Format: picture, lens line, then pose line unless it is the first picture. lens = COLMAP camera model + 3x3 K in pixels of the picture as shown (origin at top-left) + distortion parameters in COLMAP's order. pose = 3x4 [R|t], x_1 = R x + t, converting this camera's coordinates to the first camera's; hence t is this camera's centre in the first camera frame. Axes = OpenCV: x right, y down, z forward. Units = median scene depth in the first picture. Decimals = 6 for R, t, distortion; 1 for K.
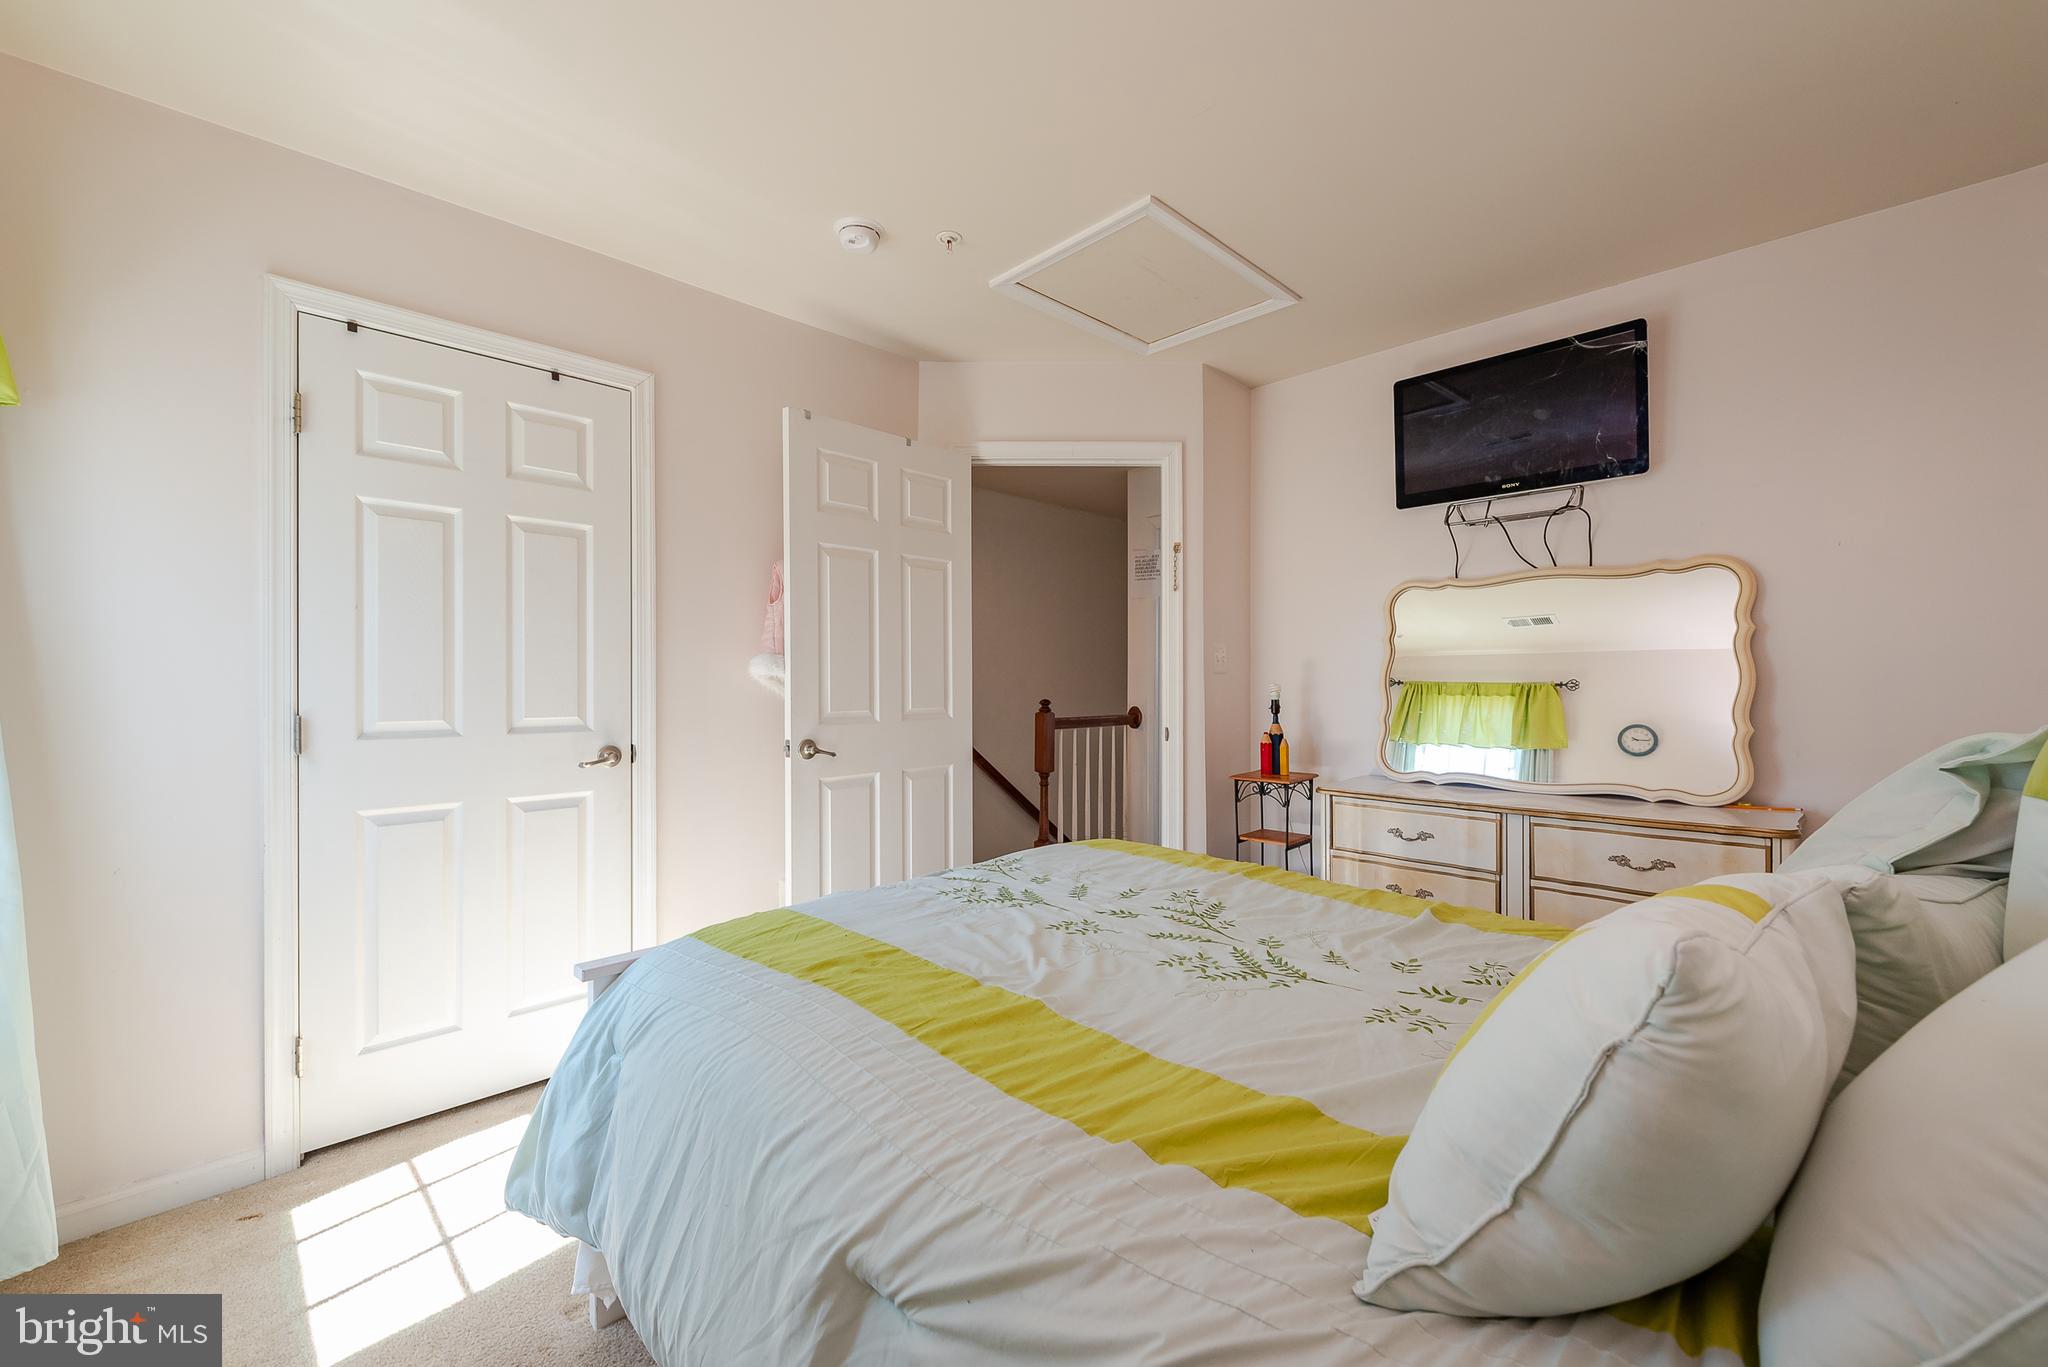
lens RADIAL K [[818.8, 0, 1029.7], [0, 818.8, 689.6], [0, 0, 1]] dist [0.000411, -0.001311]
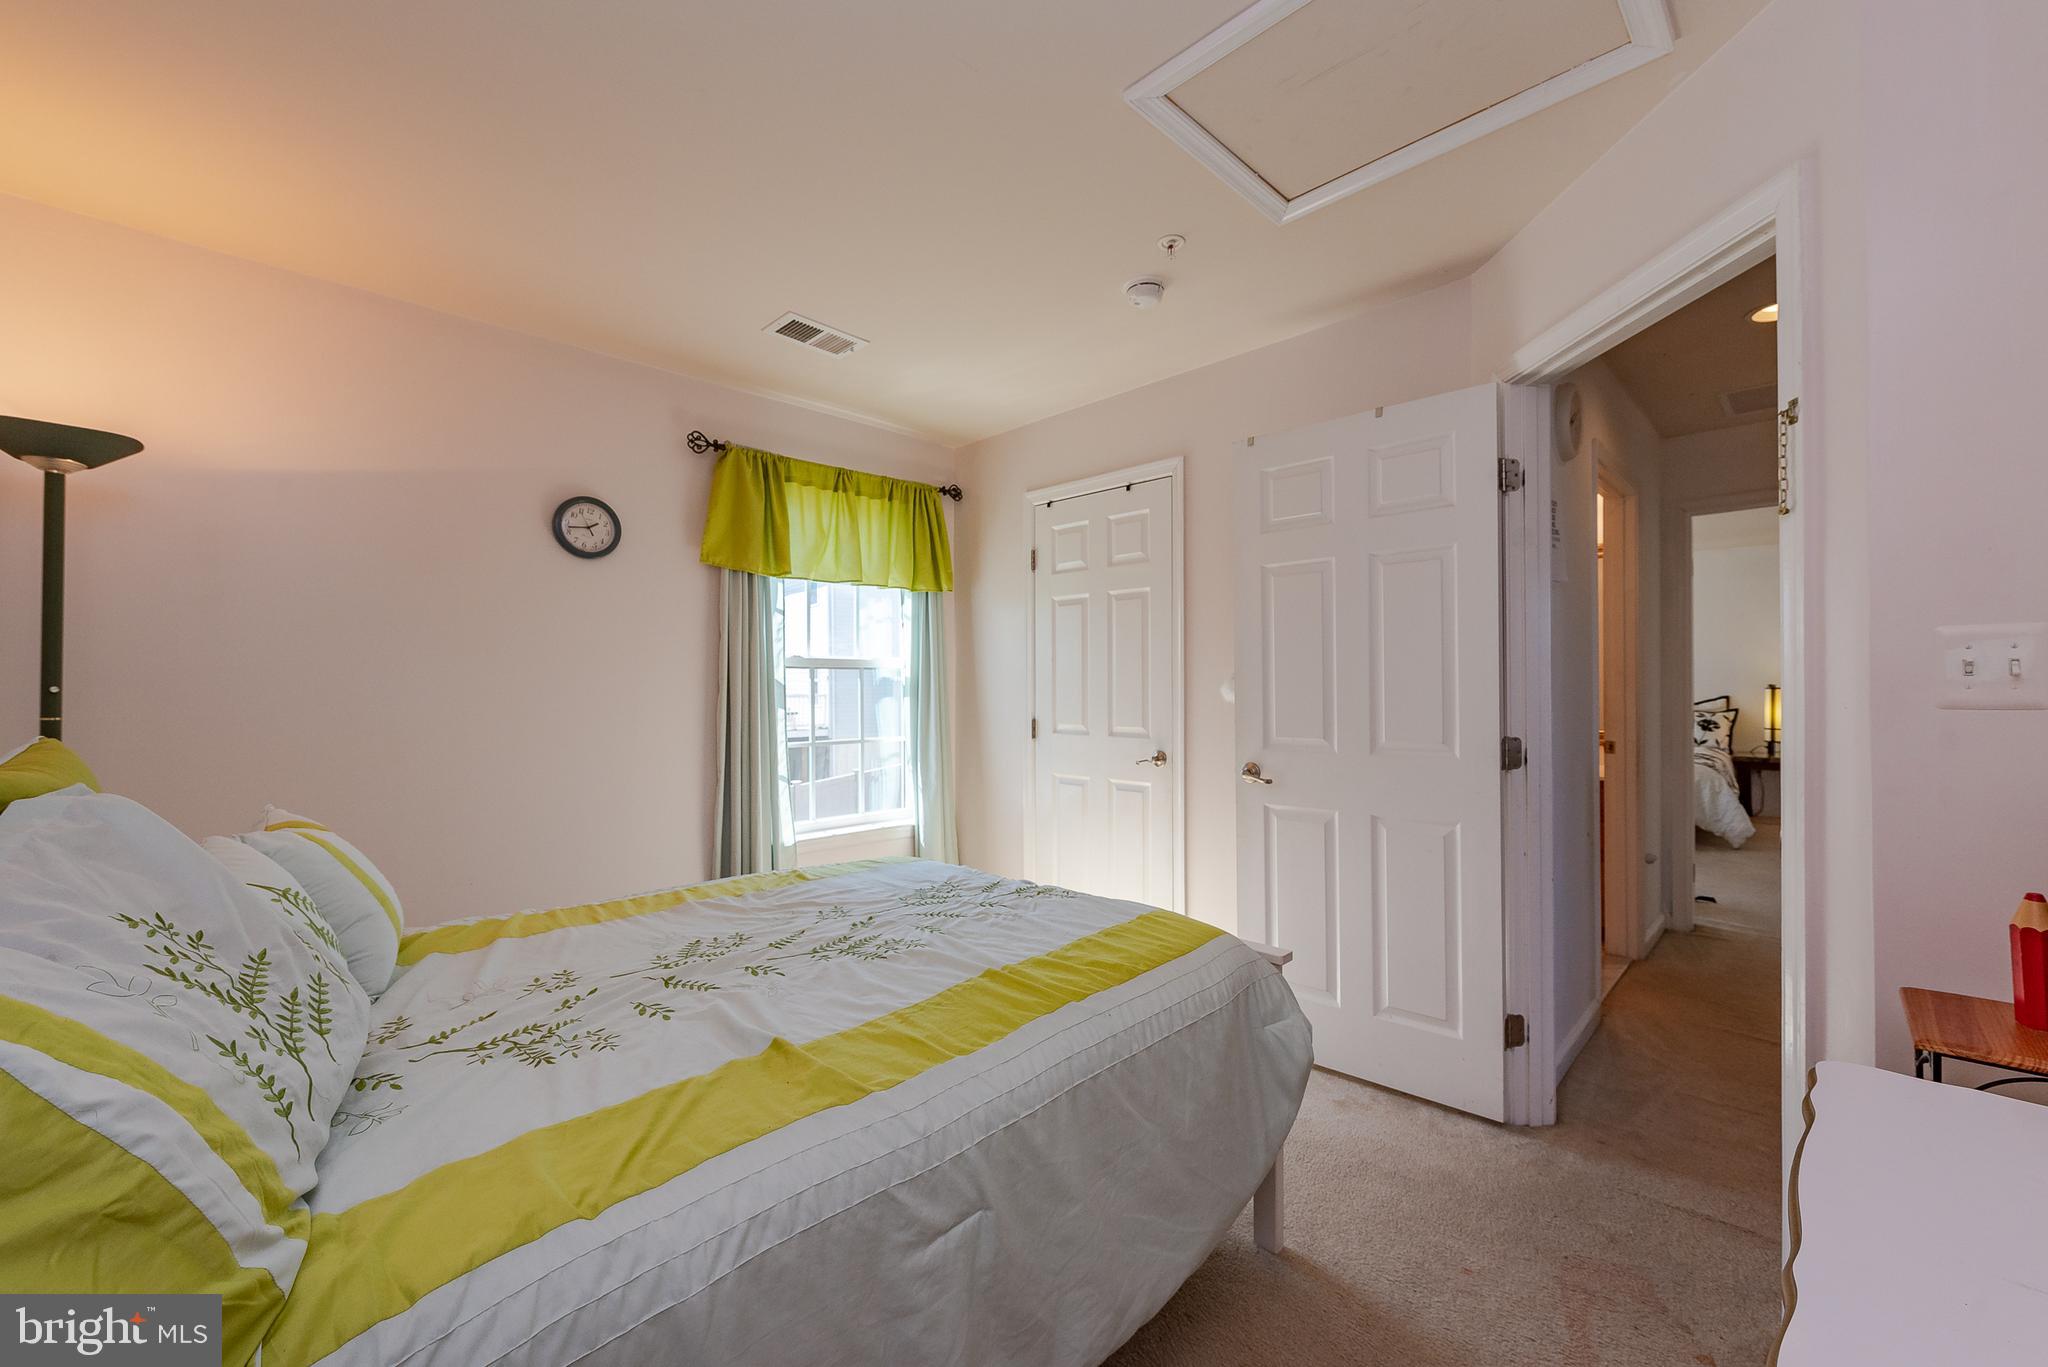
lens RADIAL K [[818.8, 0, 1037.0], [0, 818.8, 677.2], [0, 0, 1]] dist [0.000411, -0.001311]
pose [[0.007210, -0.007500, -0.999946, 0.840336], [-0.004538, 0.999961, -0.007533, -0.040987], [0.999964, 0.004592, 0.007175, 0.828561]]
